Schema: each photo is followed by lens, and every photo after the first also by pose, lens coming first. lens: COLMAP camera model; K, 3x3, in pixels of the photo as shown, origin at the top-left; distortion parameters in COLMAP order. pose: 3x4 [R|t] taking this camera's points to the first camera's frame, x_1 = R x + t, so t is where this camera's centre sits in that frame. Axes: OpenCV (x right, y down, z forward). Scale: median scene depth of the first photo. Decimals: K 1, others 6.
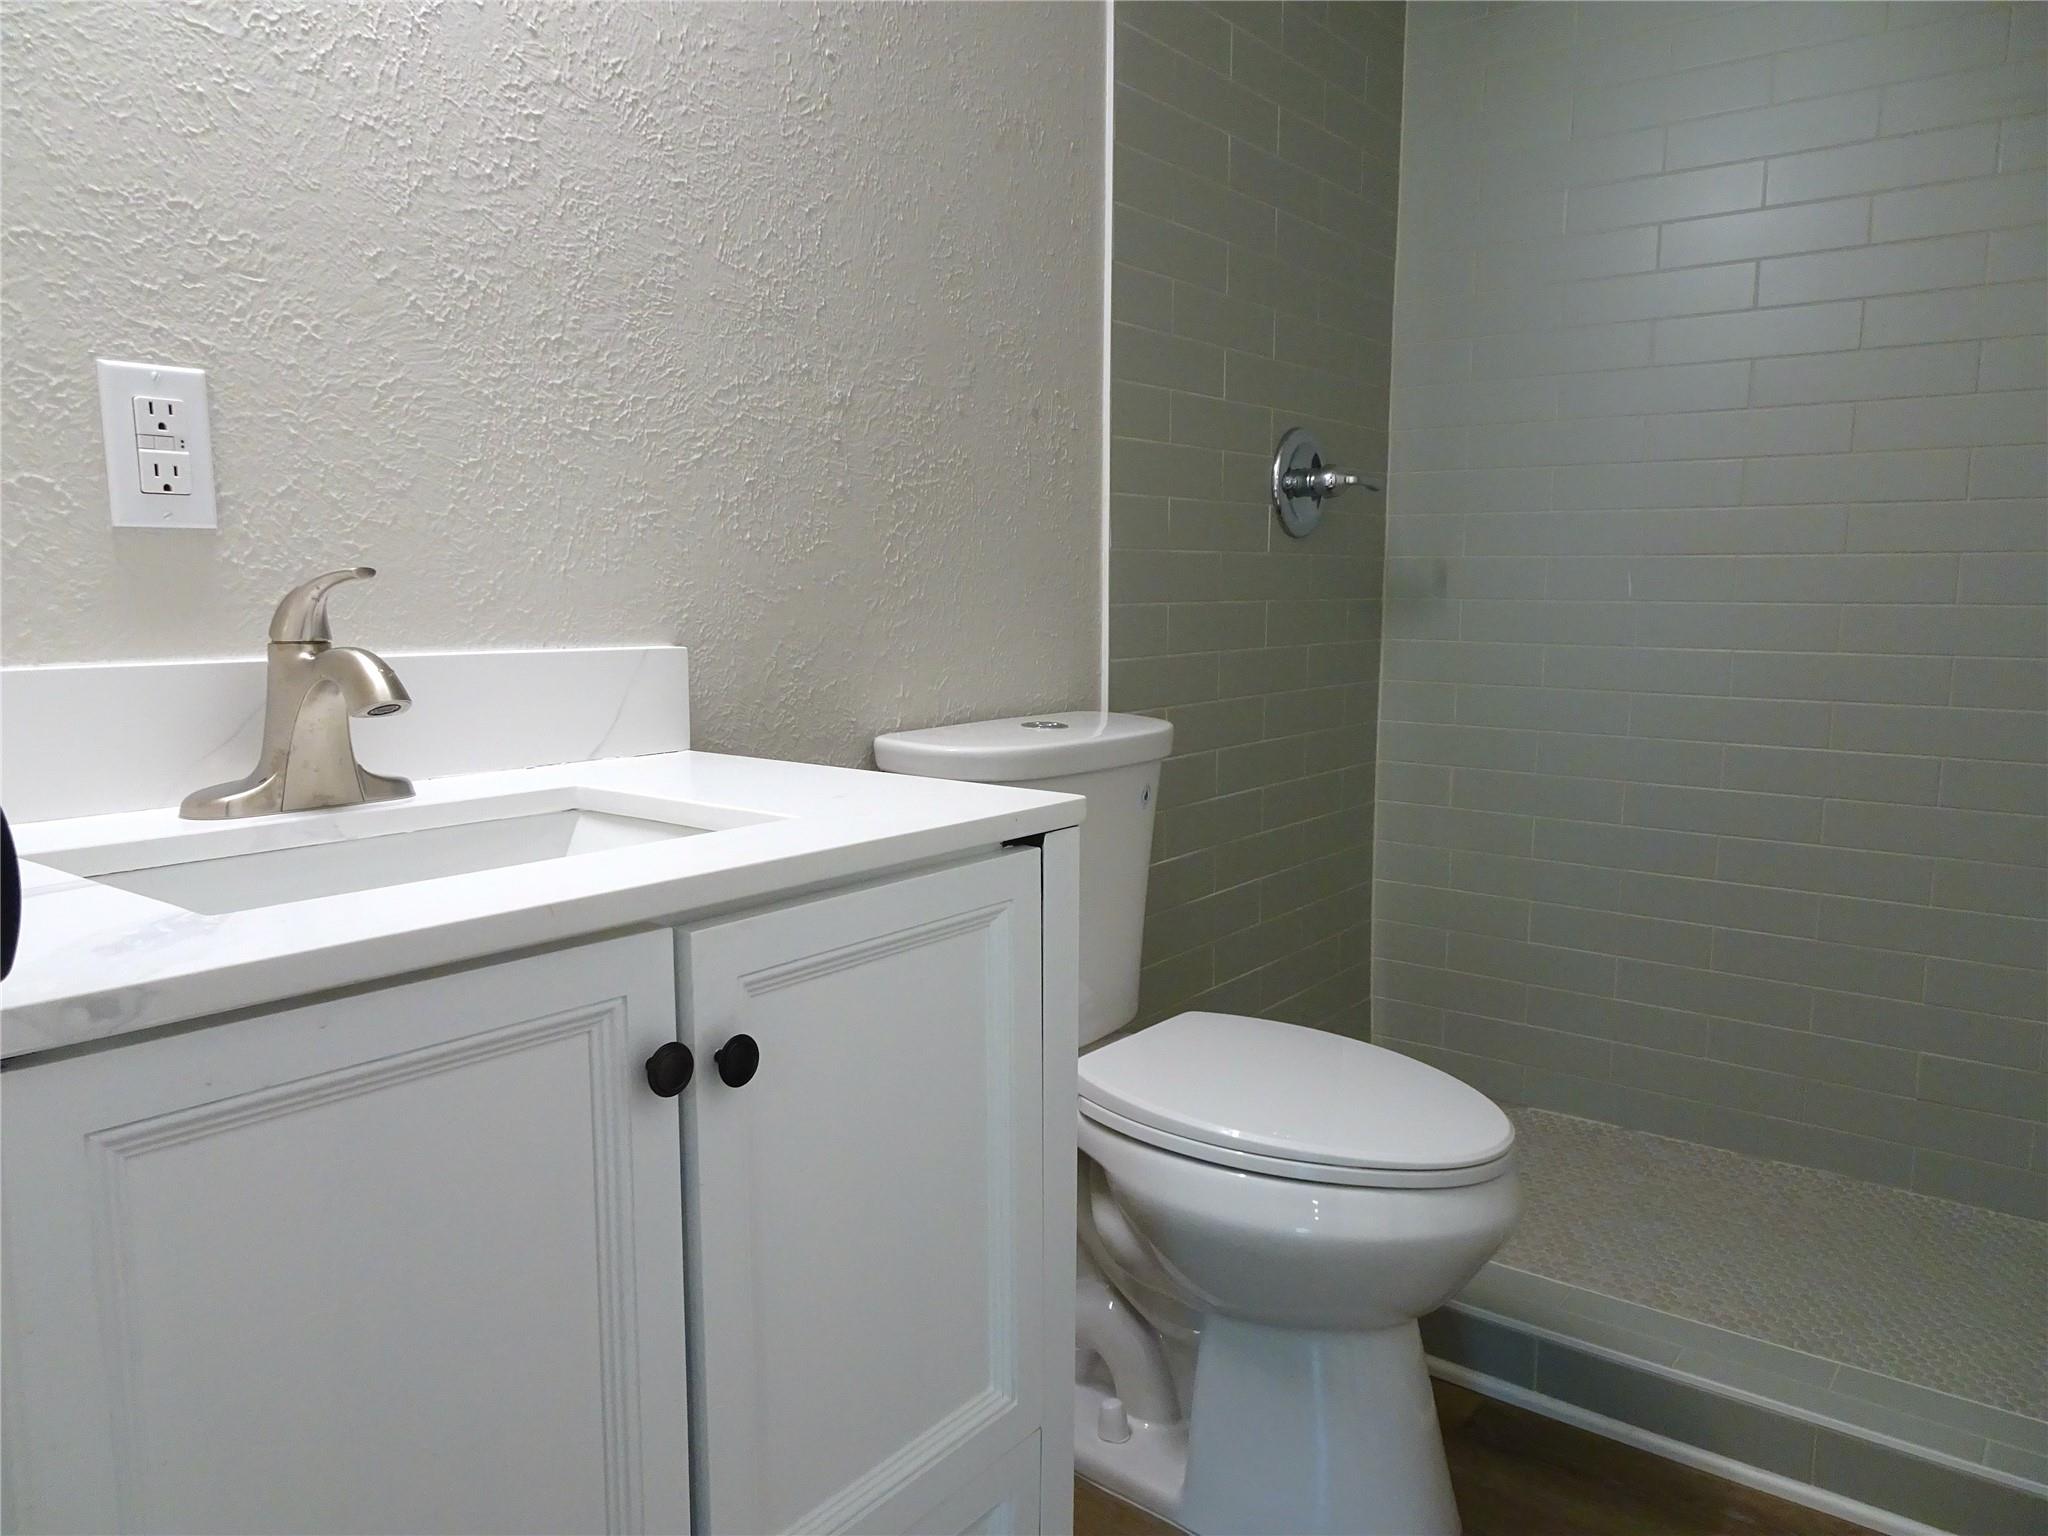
lens RADIAL K [[1454.8, 0, 1022.5], [0, 1454.8, 772.3], [0, 0, 1]] dist [-0.003036, 0.000943]
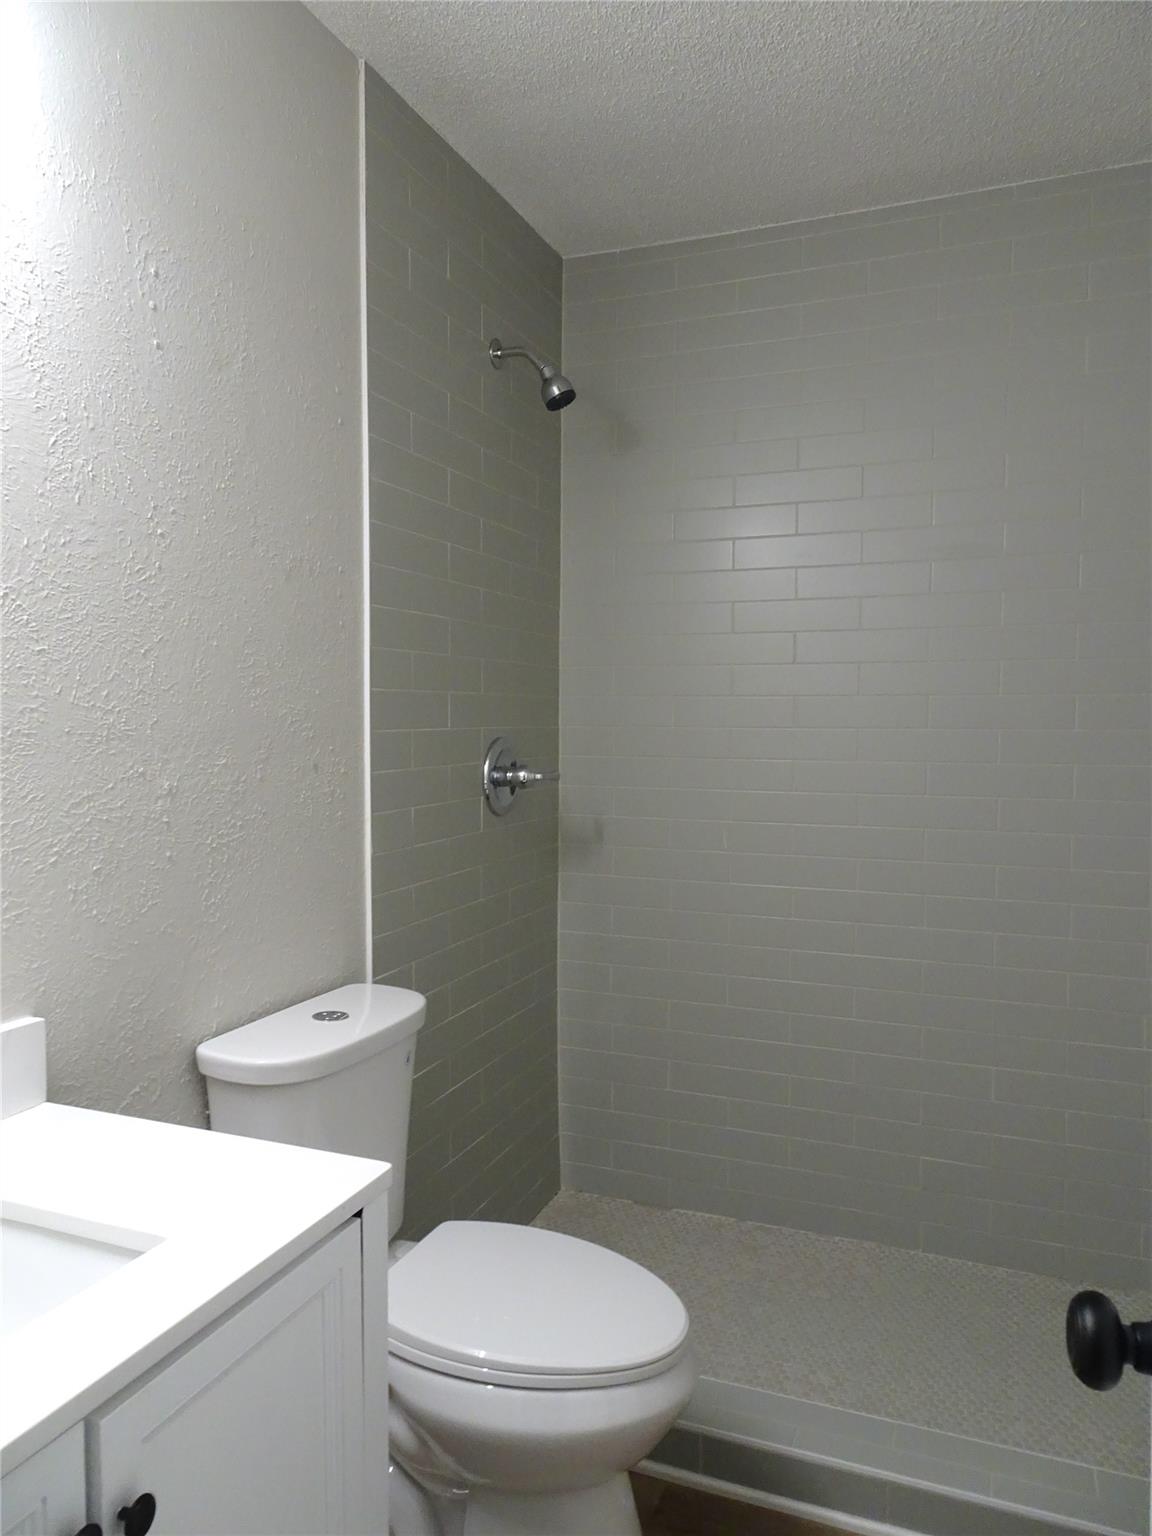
lens RADIAL K [[1091.1, 0, 571.3], [0, 1091.1, 767.2], [0, 0, 1]] dist [-0.003036, 0.000943]
pose [[0.961225, -0.011321, 0.275532, -0.046937], [0.035884, 0.995797, -0.084270, -0.175166], [-0.273420, 0.090889, 0.957591, -0.018805]]
